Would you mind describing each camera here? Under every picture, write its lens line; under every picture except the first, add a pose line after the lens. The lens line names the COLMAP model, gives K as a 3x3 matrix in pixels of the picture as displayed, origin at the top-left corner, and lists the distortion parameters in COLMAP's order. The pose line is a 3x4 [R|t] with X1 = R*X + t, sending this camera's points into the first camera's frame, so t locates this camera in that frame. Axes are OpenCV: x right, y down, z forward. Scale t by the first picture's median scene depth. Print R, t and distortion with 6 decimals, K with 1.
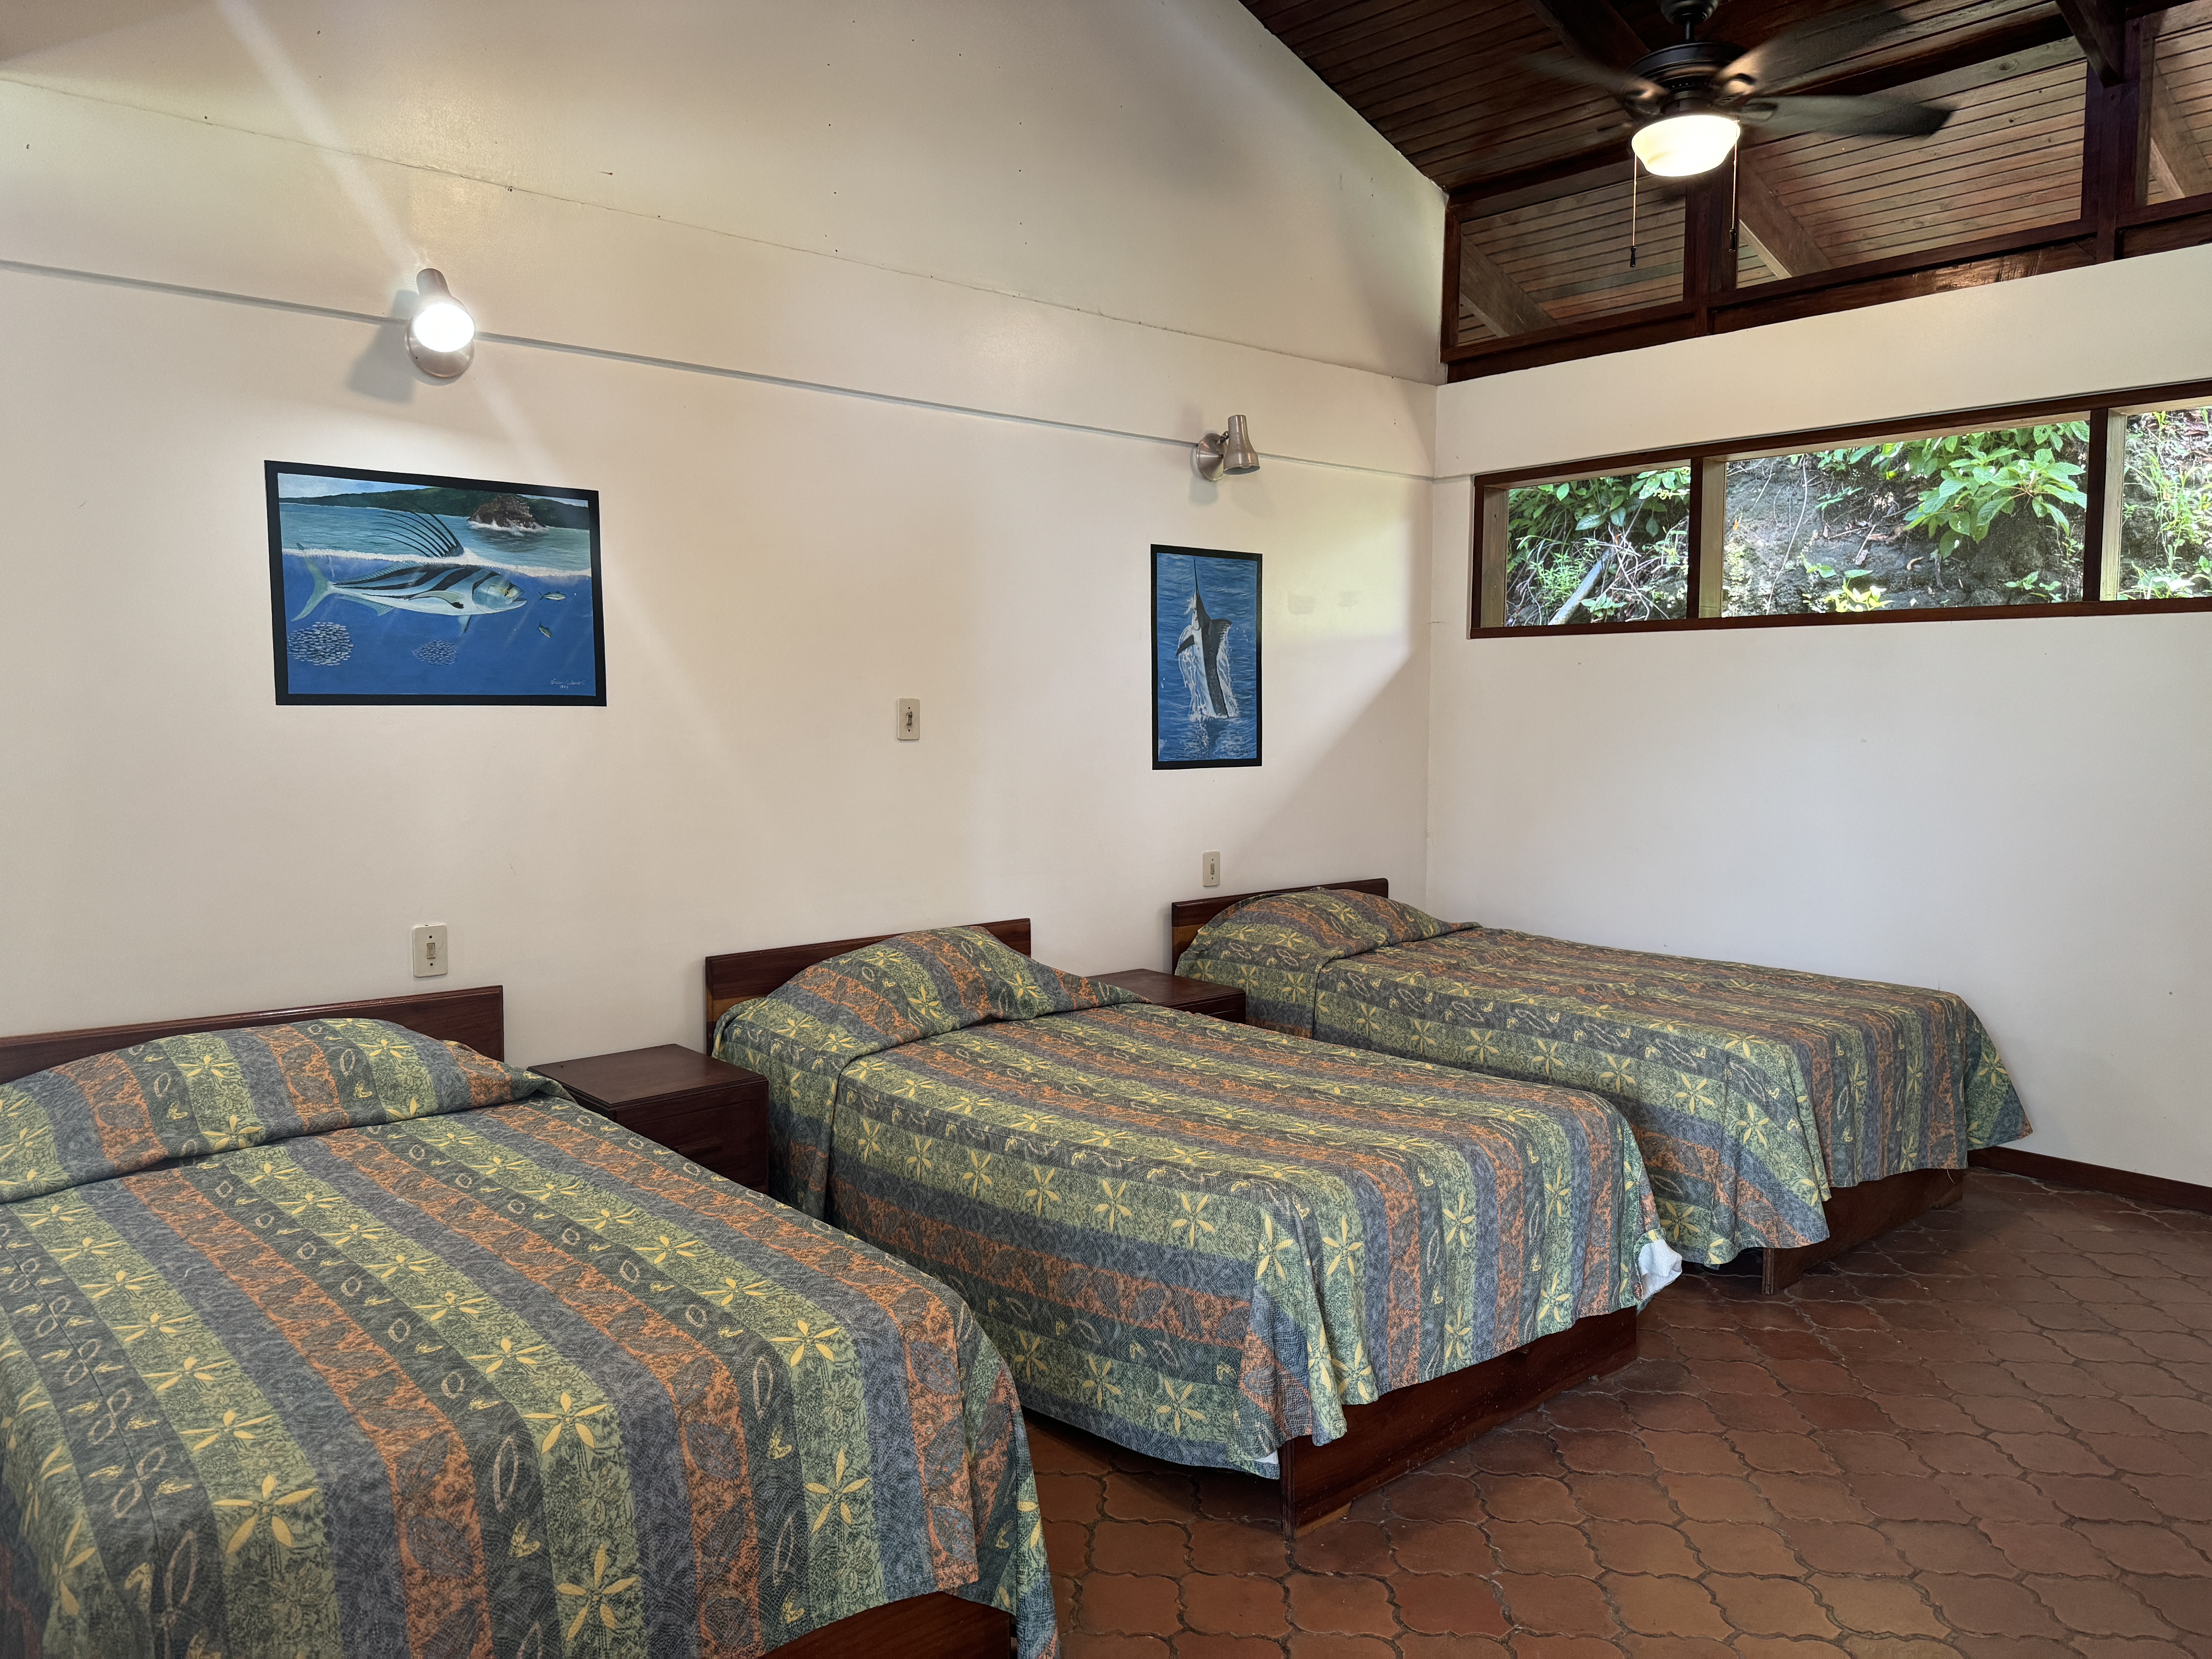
lens RADIAL K [[1558.9, 0, 1103.2], [0, 1558.9, 824.7], [0, 0, 1]] dist [0.007181, -0.002083]
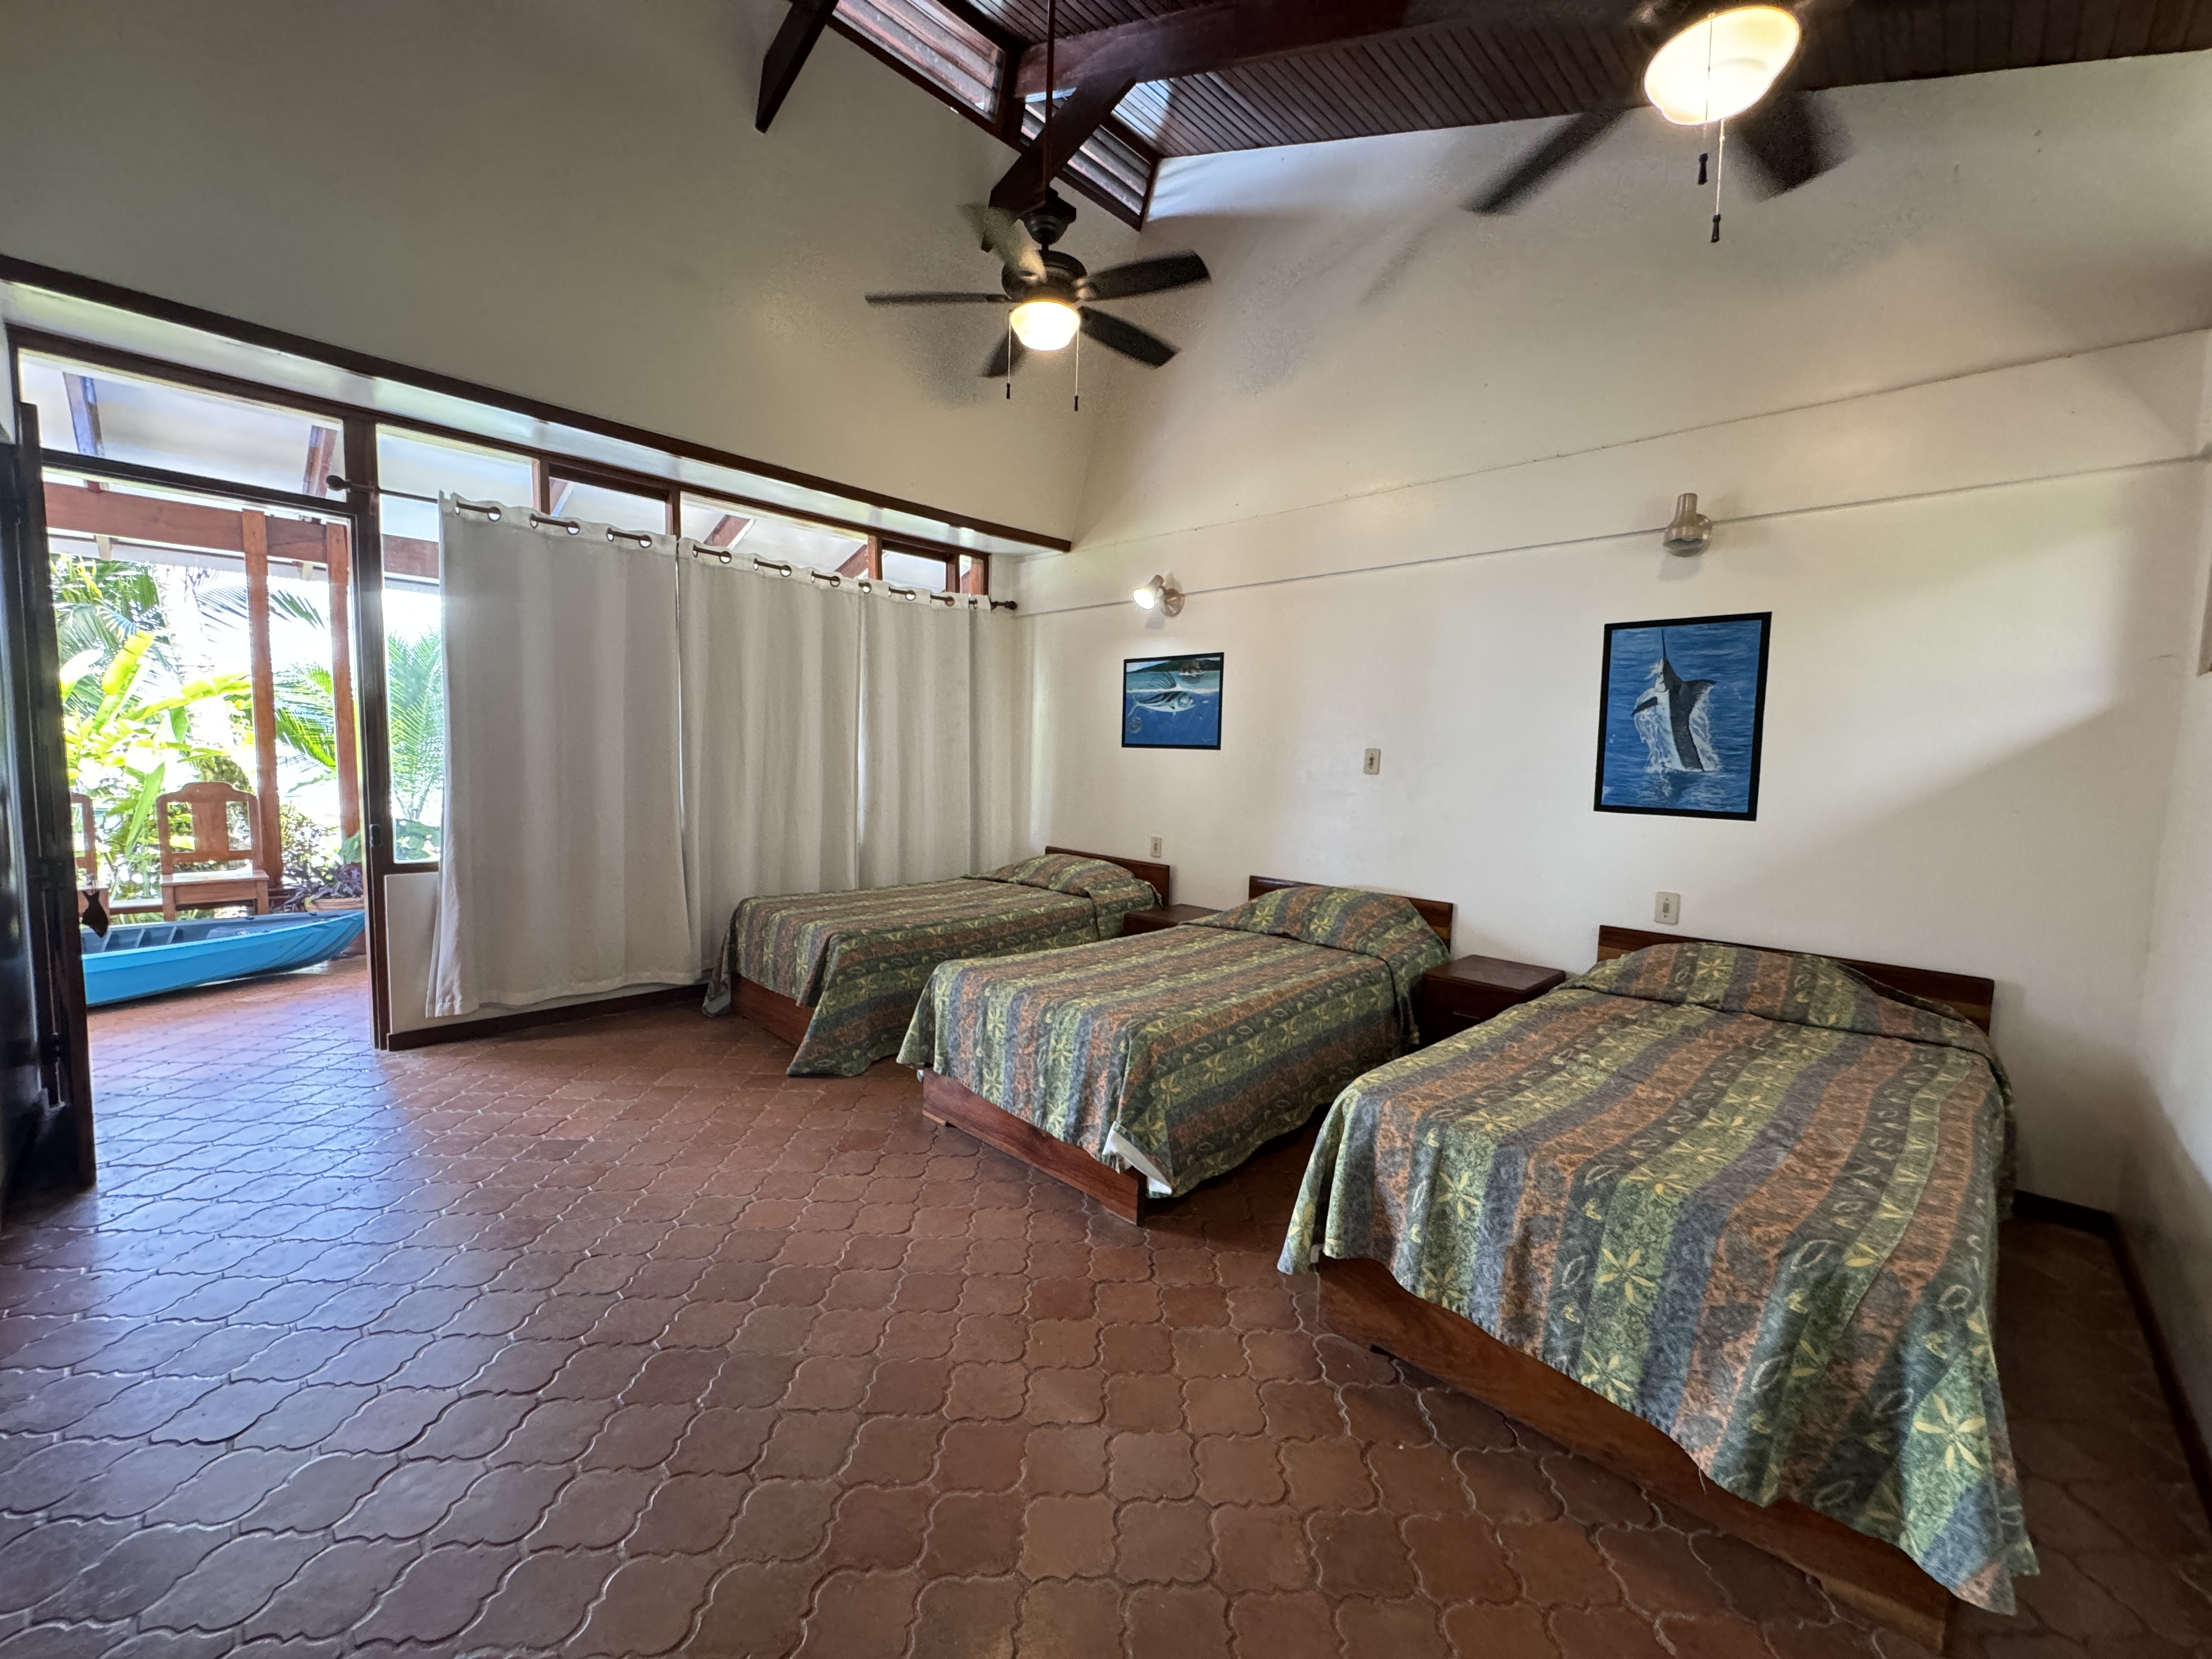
lens RADIAL K [[887.2, 0, 1101.9], [0, 887.2, 829.9], [0, 0, 1]] dist [0.003065, 0.000334]
pose [[0.070479, 0.086828, -0.993727, 0.692699], [-0.104766, 0.991339, 0.079189, -0.034932], [0.991996, 0.098527, 0.078965, 0.566353]]
